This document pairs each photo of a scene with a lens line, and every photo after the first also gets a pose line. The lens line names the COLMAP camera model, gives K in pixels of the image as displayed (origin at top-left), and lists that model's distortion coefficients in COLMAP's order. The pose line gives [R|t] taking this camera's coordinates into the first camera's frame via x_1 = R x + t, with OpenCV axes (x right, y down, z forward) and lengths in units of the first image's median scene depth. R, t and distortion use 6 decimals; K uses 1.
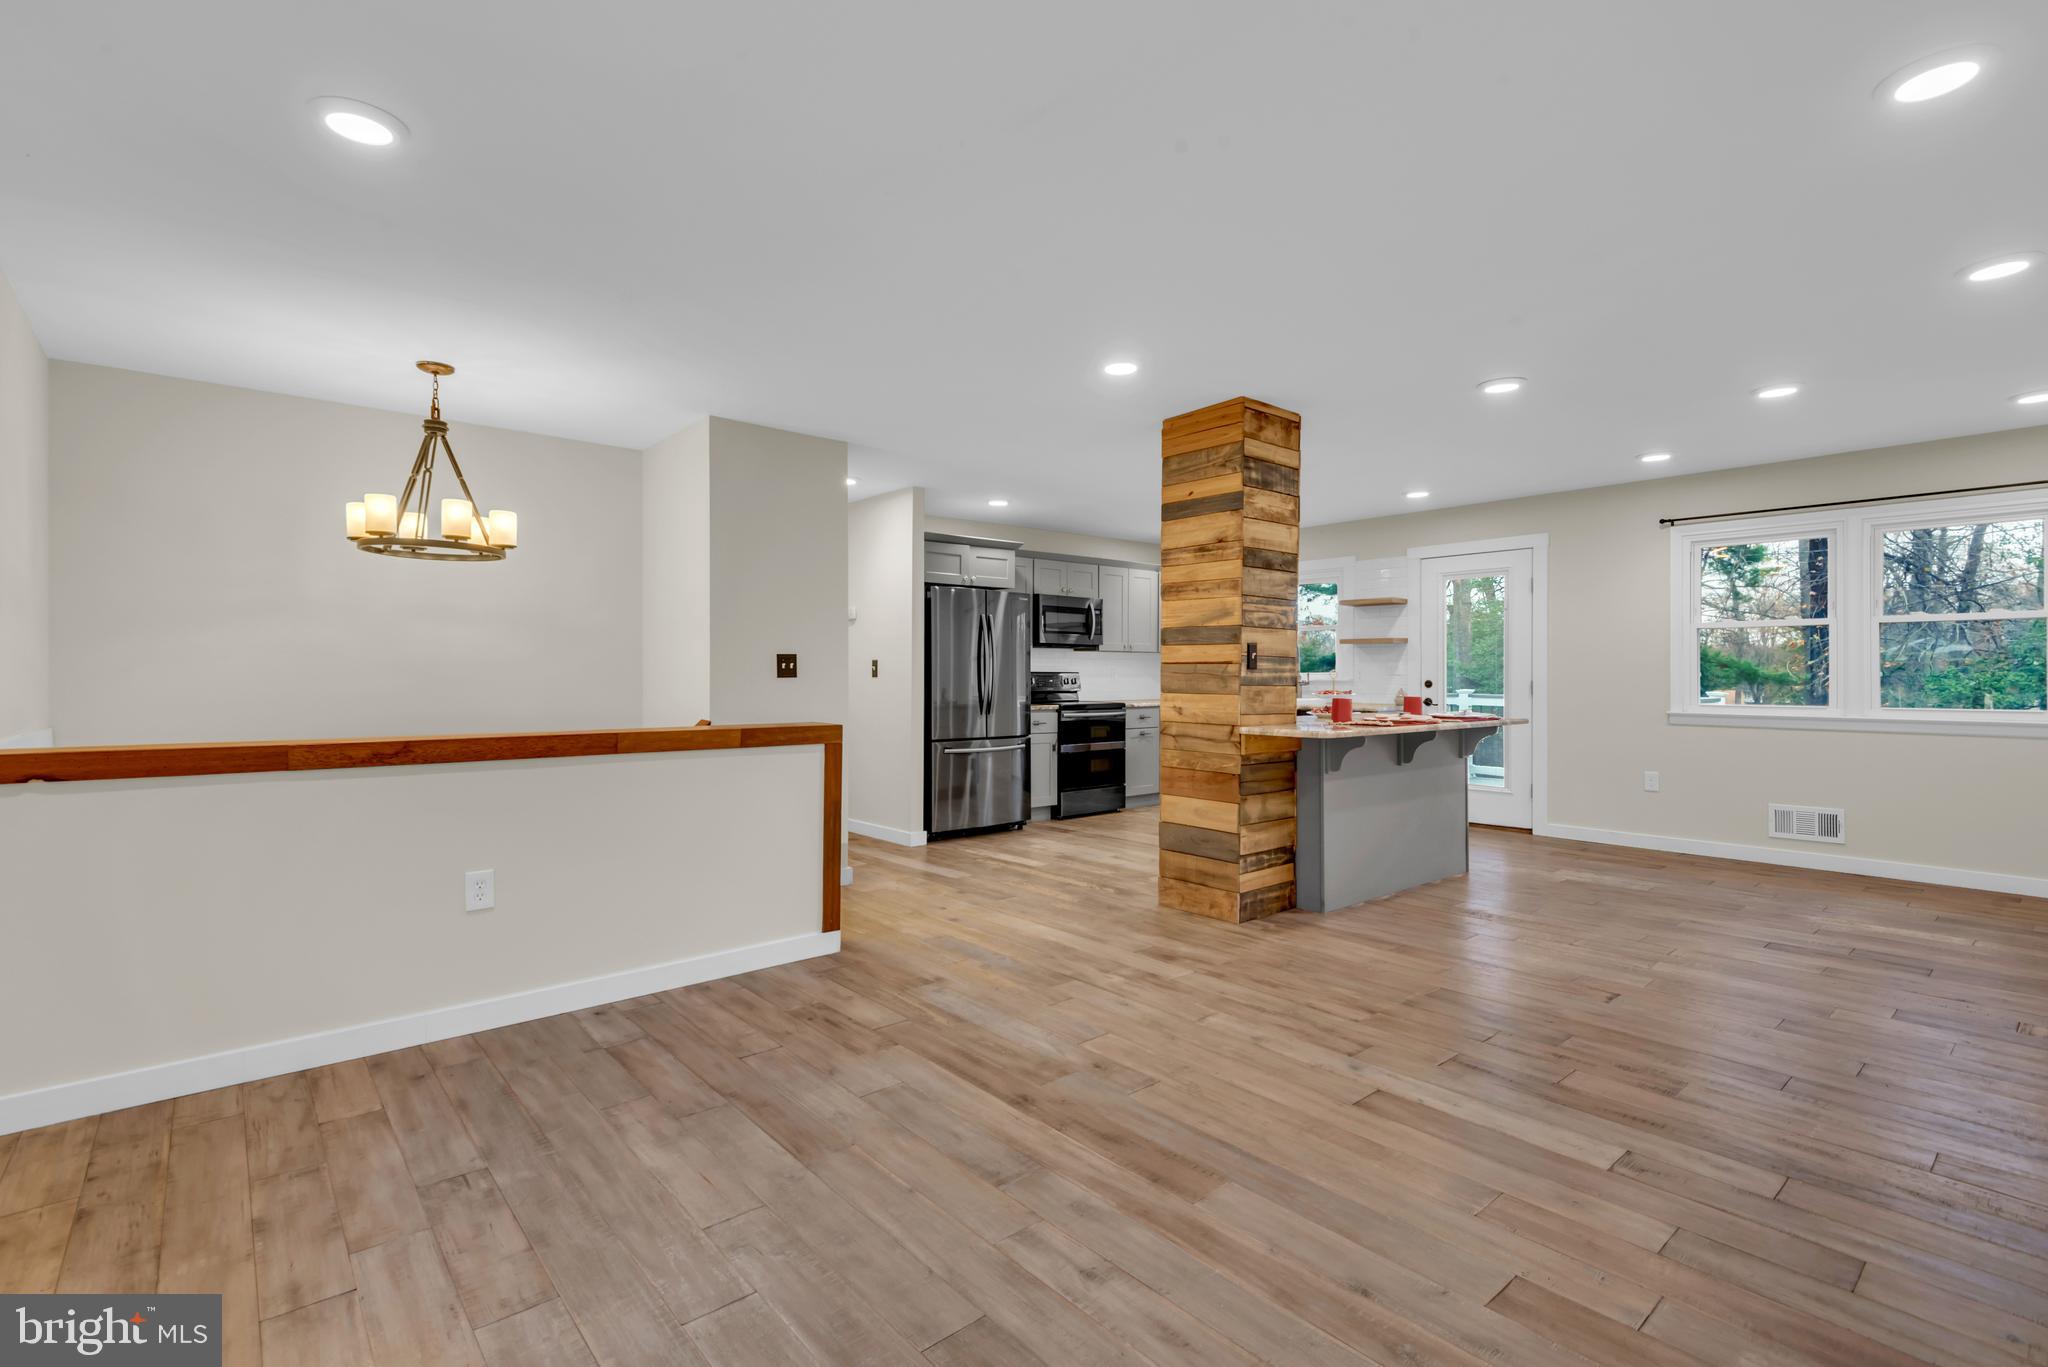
lens RADIAL K [[929.4, 0, 1017.9], [0, 929.4, 674.2], [0, 0, 1]] dist [0.028876, -0.011144]
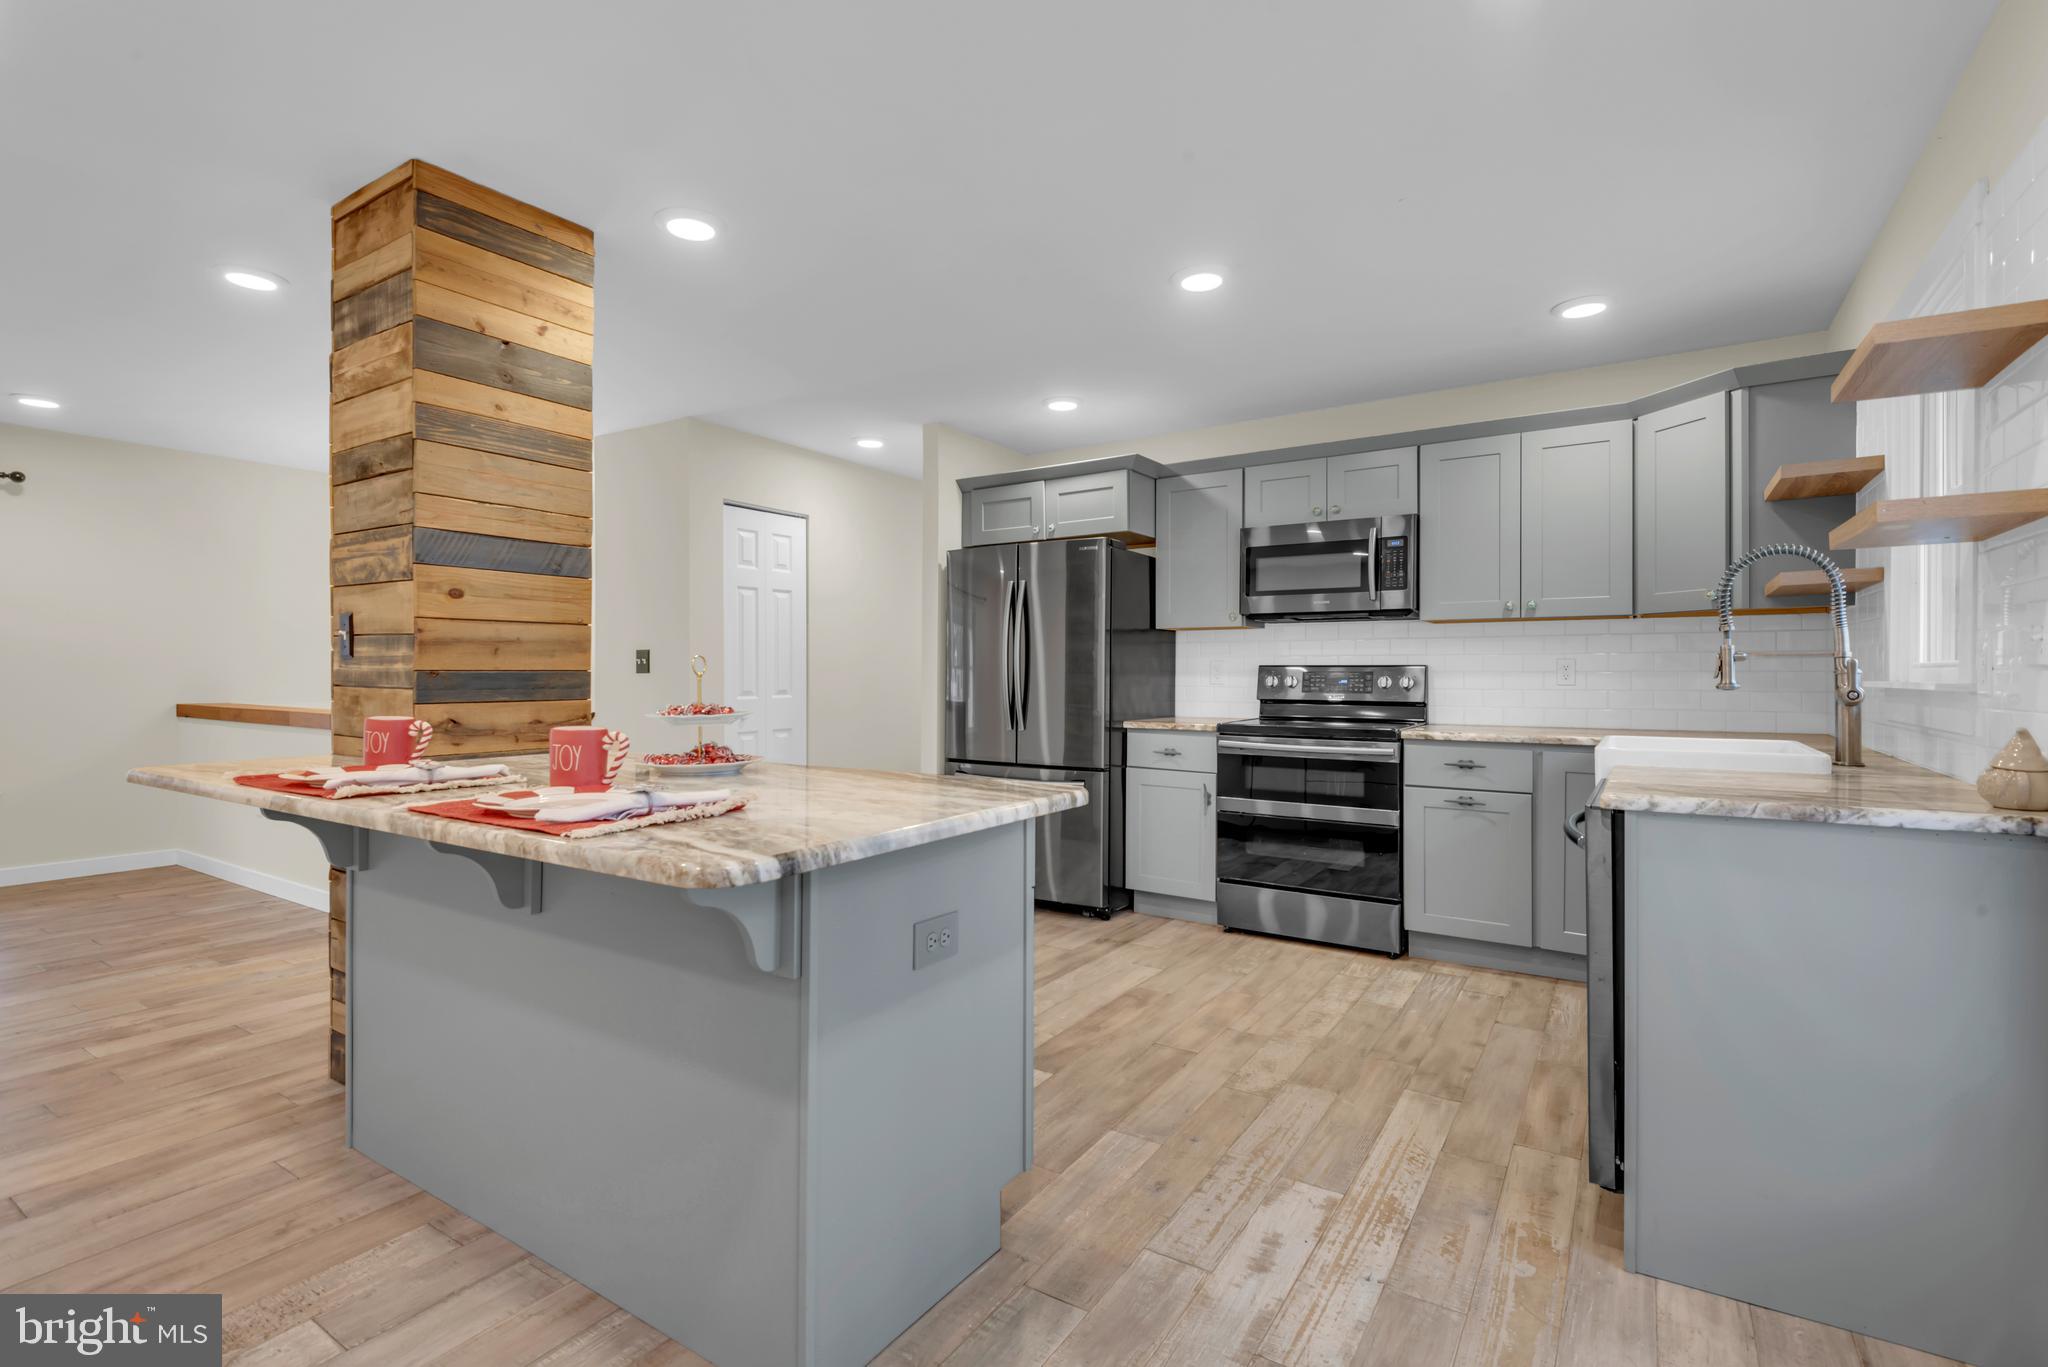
lens RADIAL K [[956.2, 0, 1024.2], [0, 956.2, 671.9], [0, 0, 1]] dist [0.011768, -0.004142]
pose [[0.278356, -0.000460, -0.960478, 1.064875], [-0.000520, 1.000000, -0.000630, 0.003915], [0.960478, 0.000675, 0.278356, 1.390172]]
